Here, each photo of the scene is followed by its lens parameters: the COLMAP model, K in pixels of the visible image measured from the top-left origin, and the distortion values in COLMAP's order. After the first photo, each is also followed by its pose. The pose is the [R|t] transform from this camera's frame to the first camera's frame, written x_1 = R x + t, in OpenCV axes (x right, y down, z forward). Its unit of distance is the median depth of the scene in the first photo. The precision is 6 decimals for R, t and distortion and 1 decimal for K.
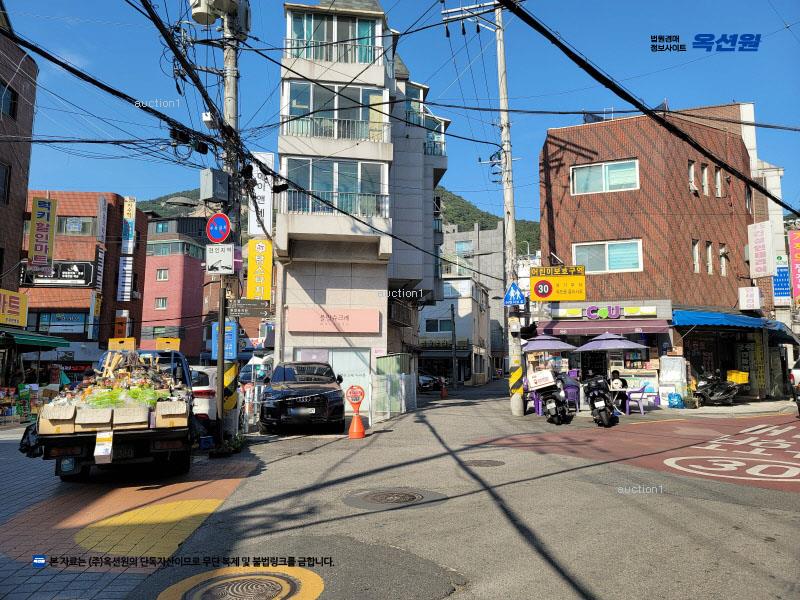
lens RADIAL K [[569.9, 0, 400.0], [0, 569.9, 300.0], [0, 0, 1]] dist [0.054798, 0.001101]
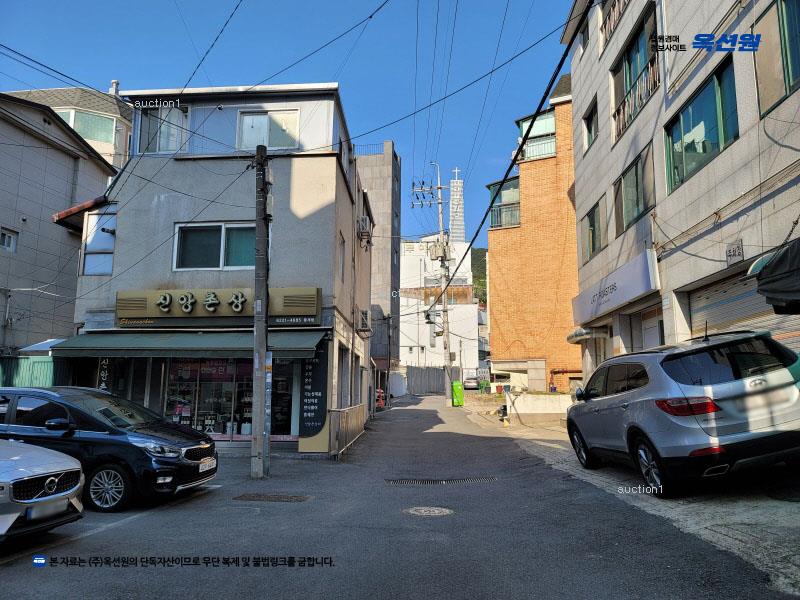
lens RADIAL K [[569.9, 0, 400.0], [0, 569.9, 300.0], [0, 0, 1]] dist [0.054798, 0.001101]
pose [[0.970807, 0.040751, 0.236375, 0.089096], [-0.034060, 0.998897, -0.032320, 0.079851], [-0.237431, 0.023326, 0.971124, 0.696533]]
